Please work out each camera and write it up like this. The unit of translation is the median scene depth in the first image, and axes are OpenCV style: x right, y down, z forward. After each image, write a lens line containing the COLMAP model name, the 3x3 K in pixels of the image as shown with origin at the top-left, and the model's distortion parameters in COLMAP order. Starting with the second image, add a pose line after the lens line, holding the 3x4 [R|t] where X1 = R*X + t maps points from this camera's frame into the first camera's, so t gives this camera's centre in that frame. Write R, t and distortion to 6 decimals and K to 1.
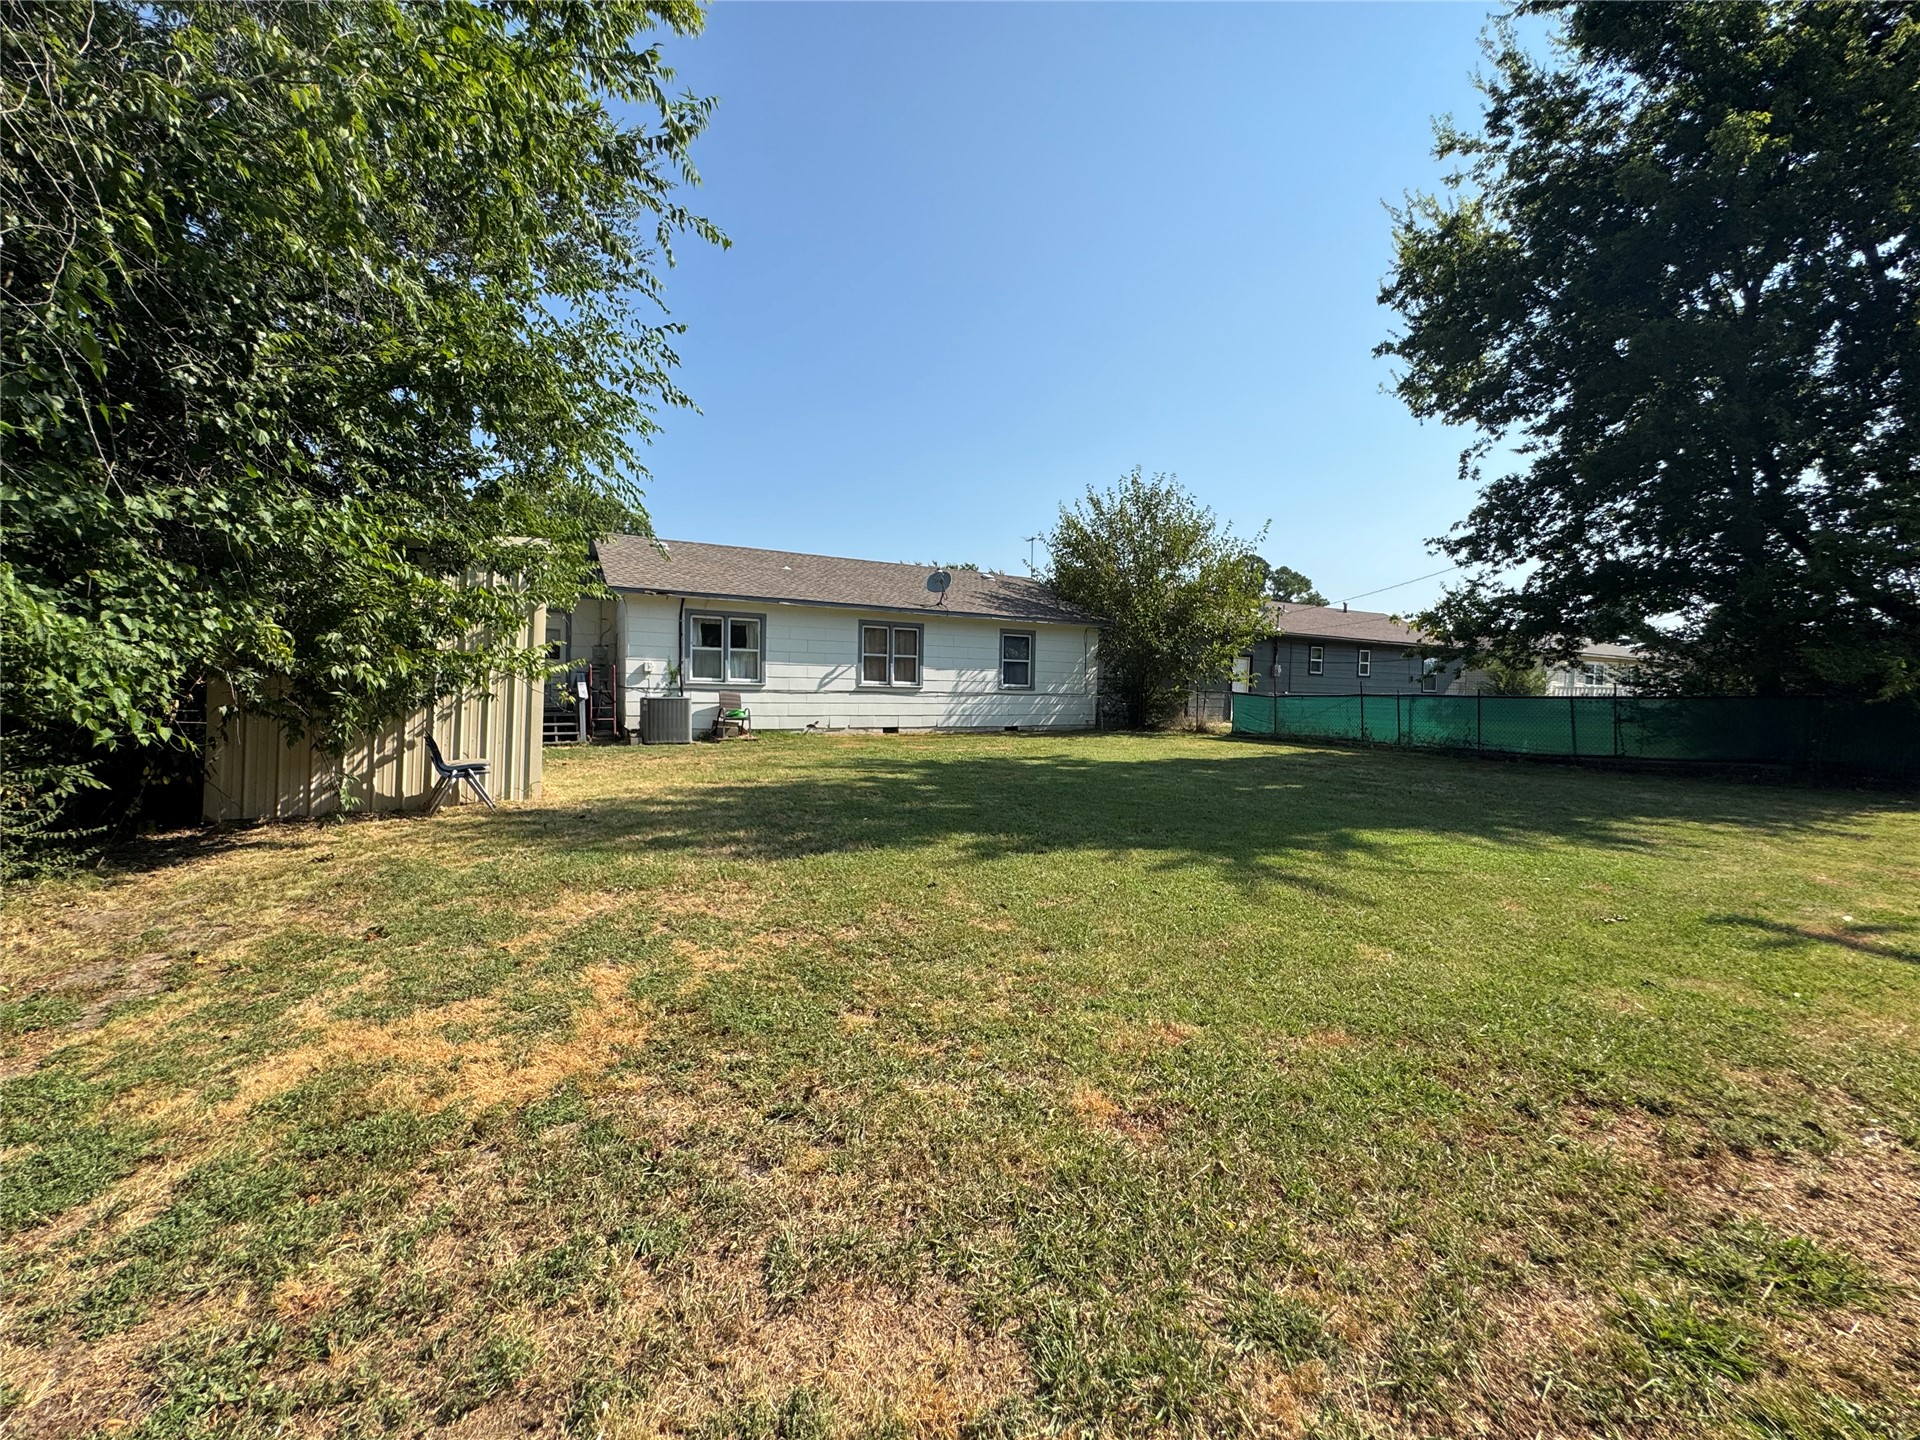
lens RADIAL K [[770.6, 0, 957.1], [0, 770.6, 726.8], [0, 0, 1]] dist [-0.004683, 0.000982]
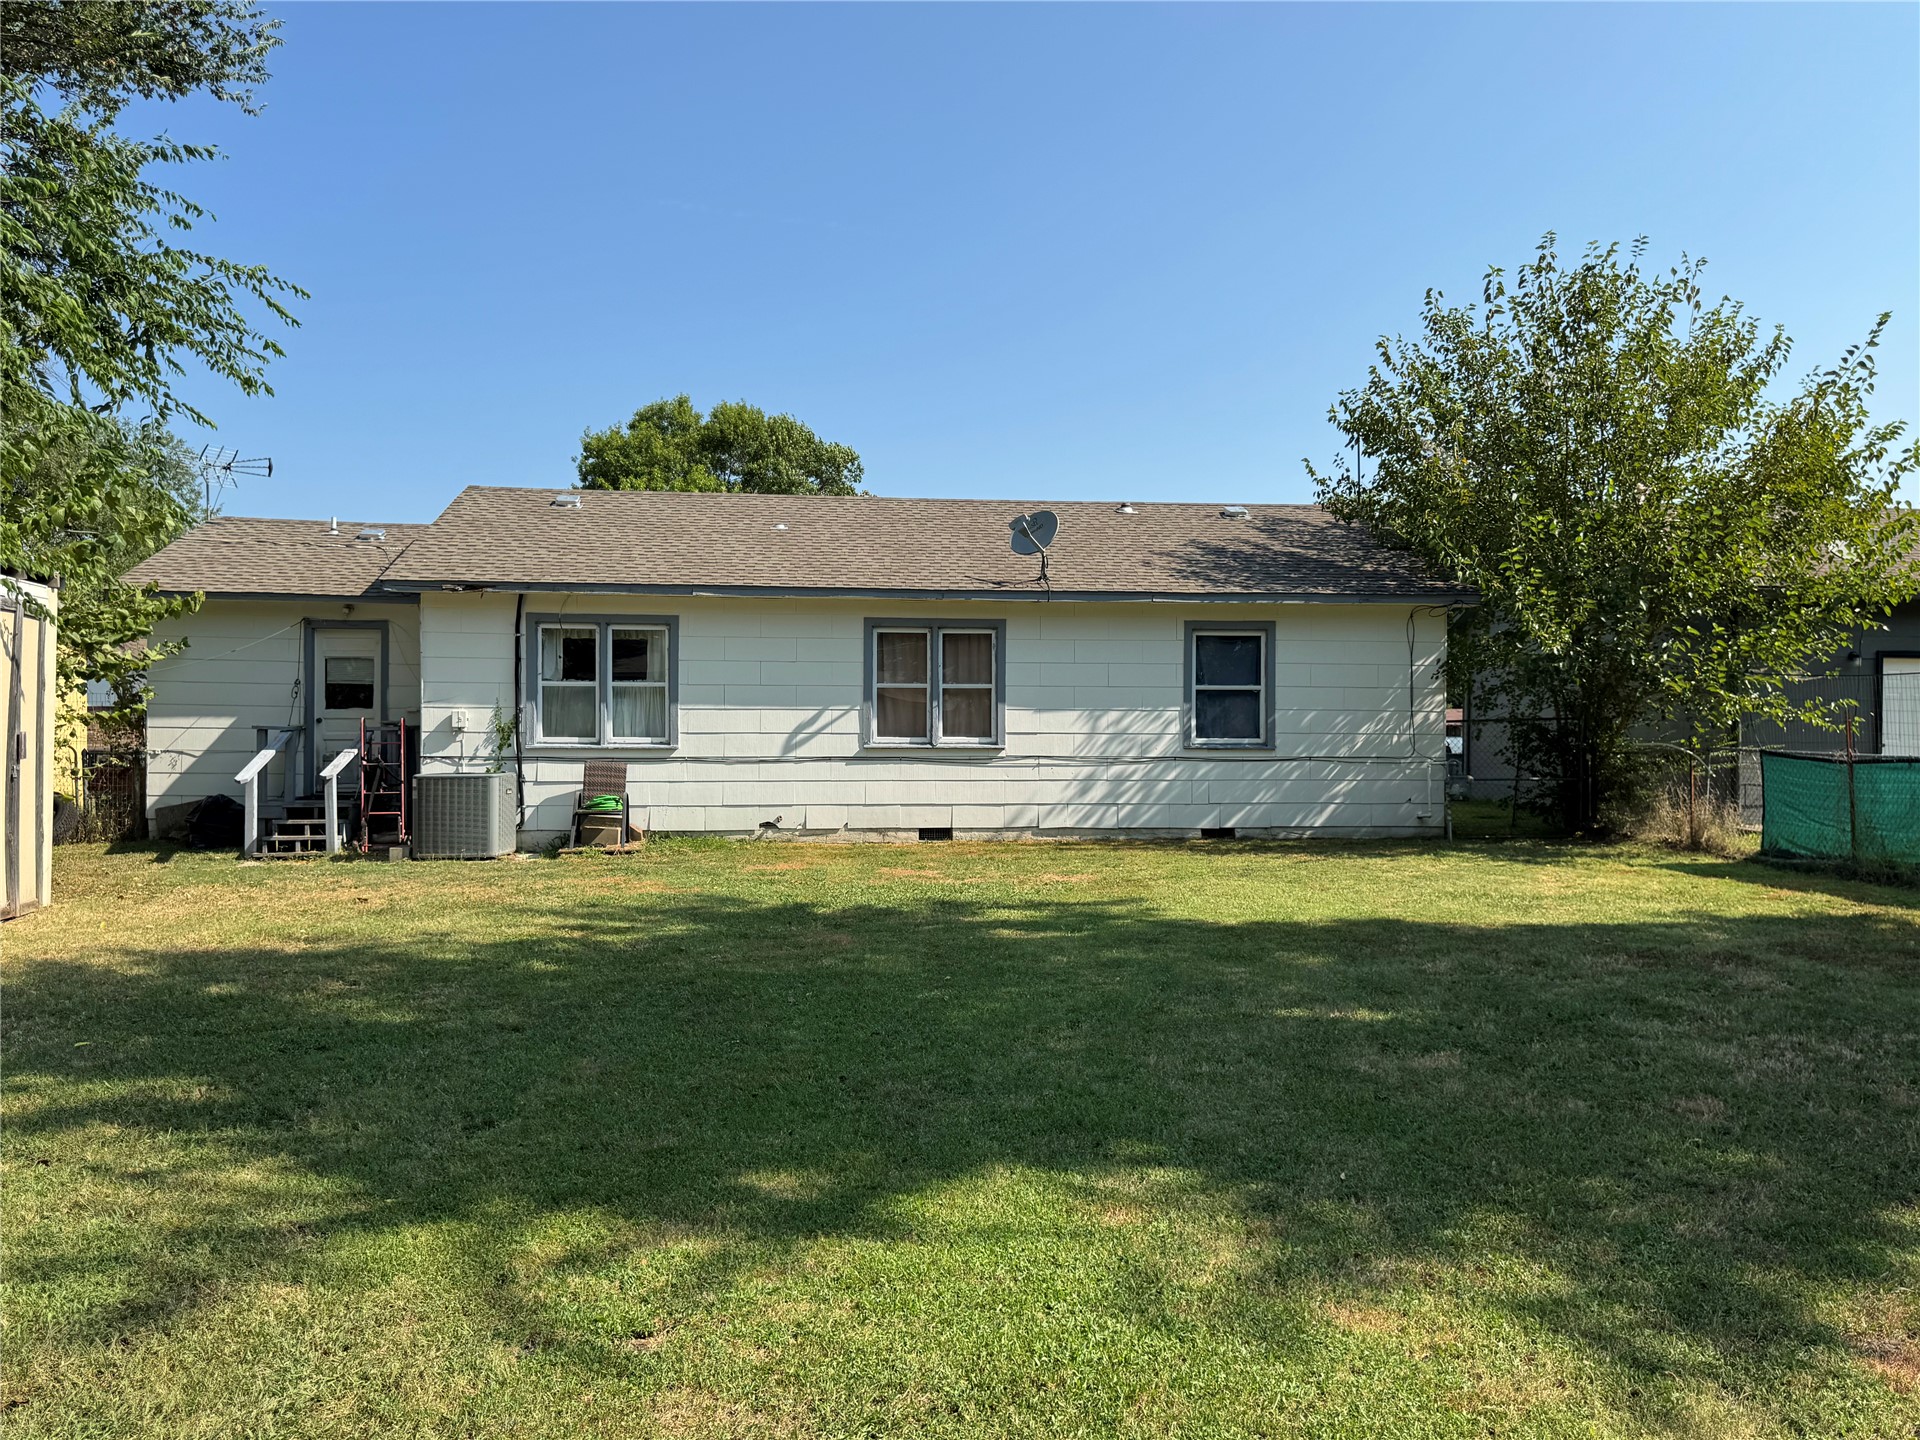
lens RADIAL K [[1441.1, 0, 964.6], [0, 1441.1, 716.6], [0, 0, 1]] dist [0.060705, -0.072919]
pose [[0.914613, -0.019976, -0.403836, 0.325928], [-0.006657, 0.997899, -0.064439, -0.012486], [0.404275, 0.061625, 0.912559, 0.161592]]
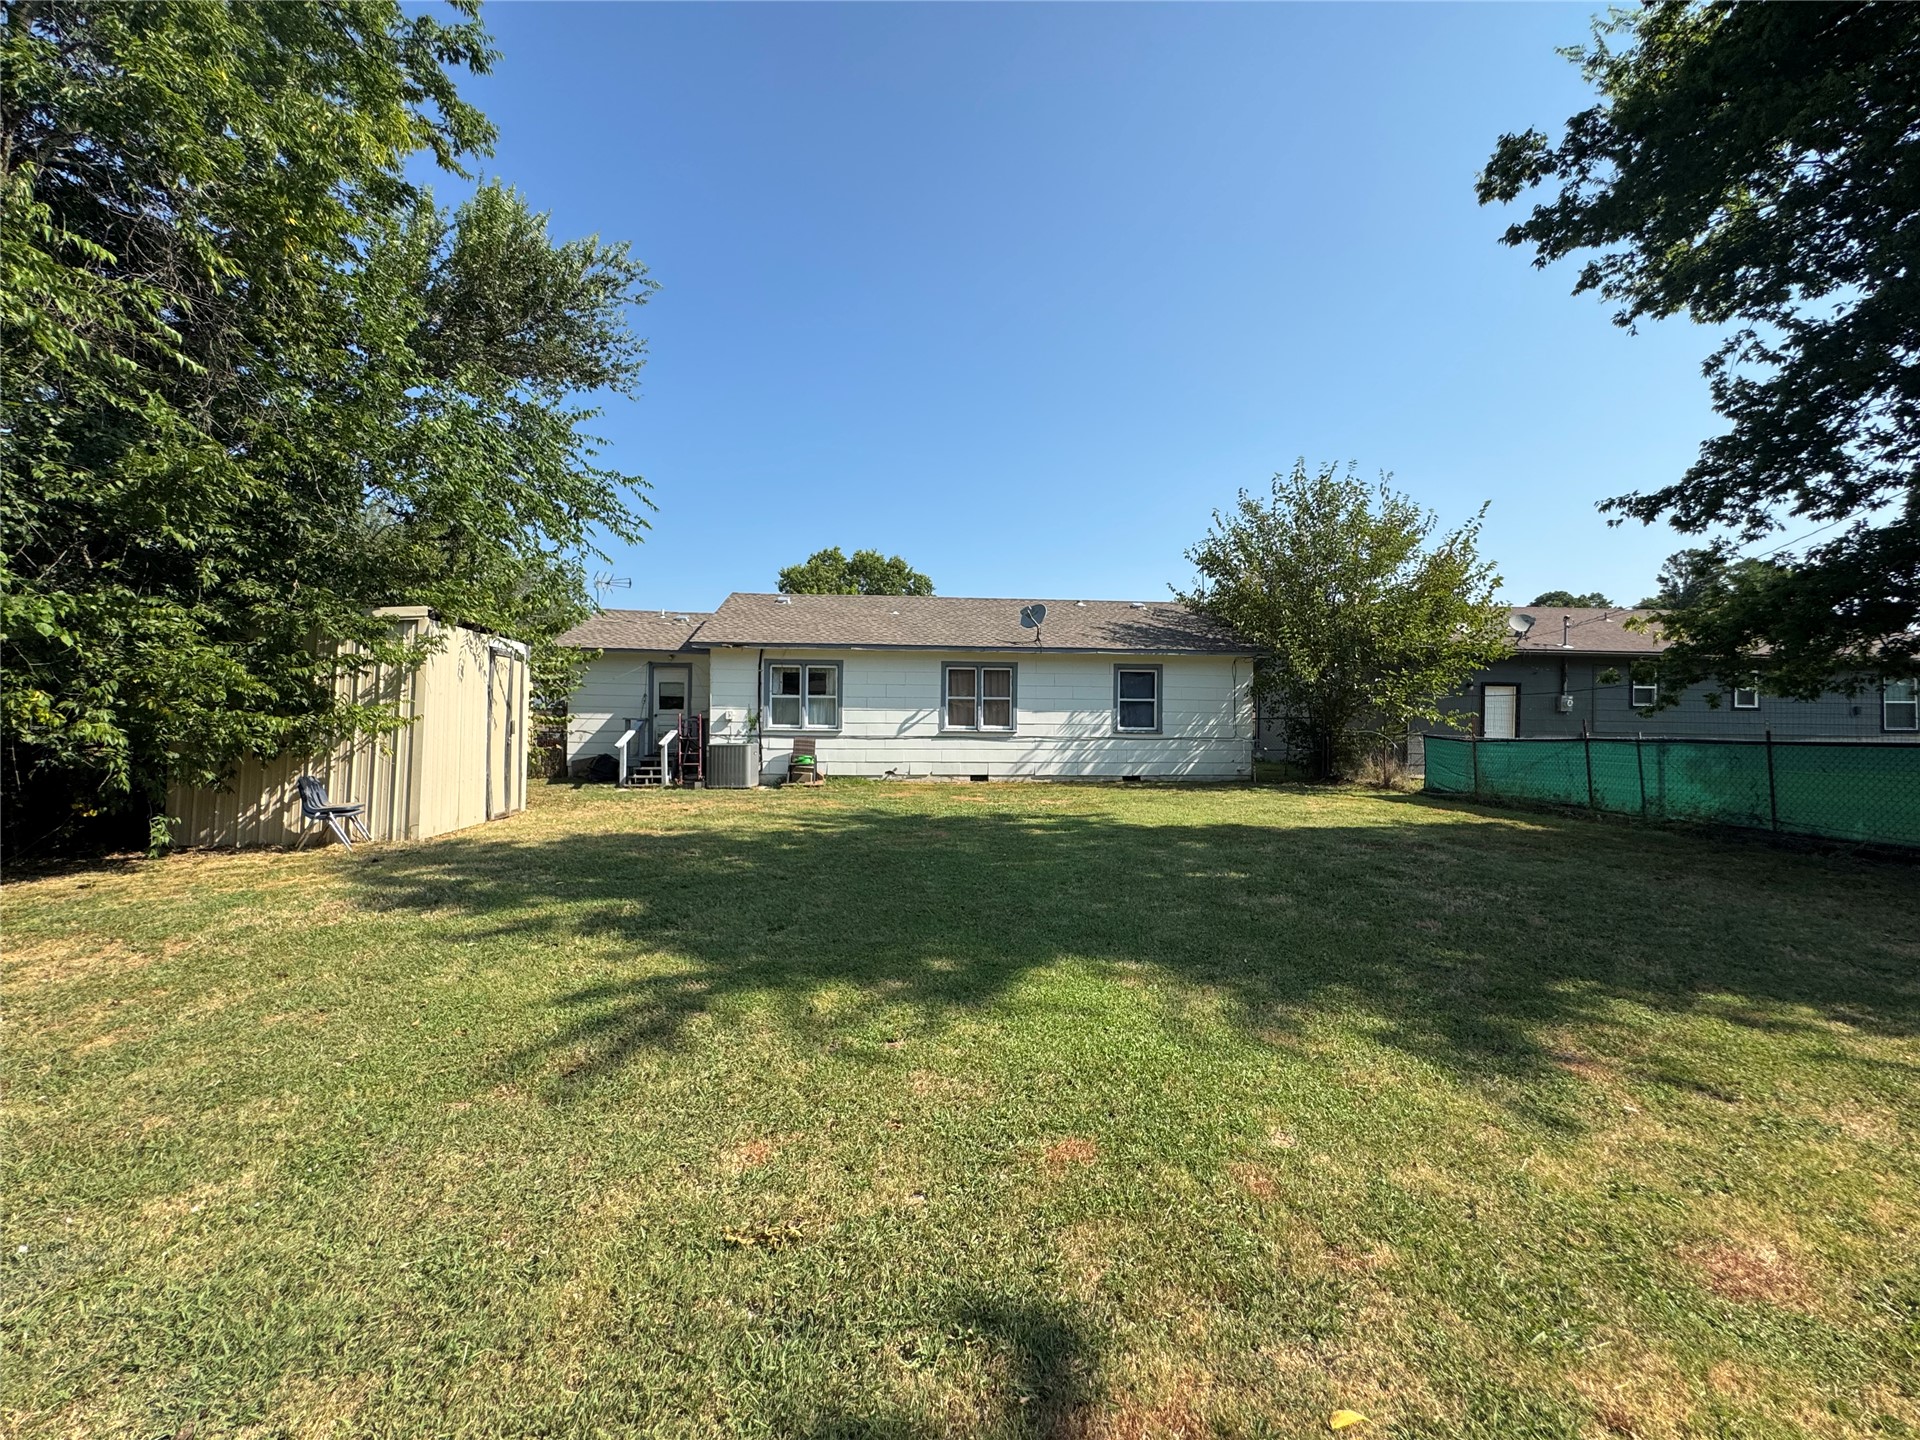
lens RADIAL K [[770.6, 0, 963.5], [0, 770.6, 710.7], [0, 0, 1]] dist [-0.004683, 0.000982]
pose [[0.905285, -0.018180, -0.424415, 0.308967], [-0.012903, 0.997446, -0.070250, -0.011767], [0.424608, 0.069073, 0.902739, 0.155201]]
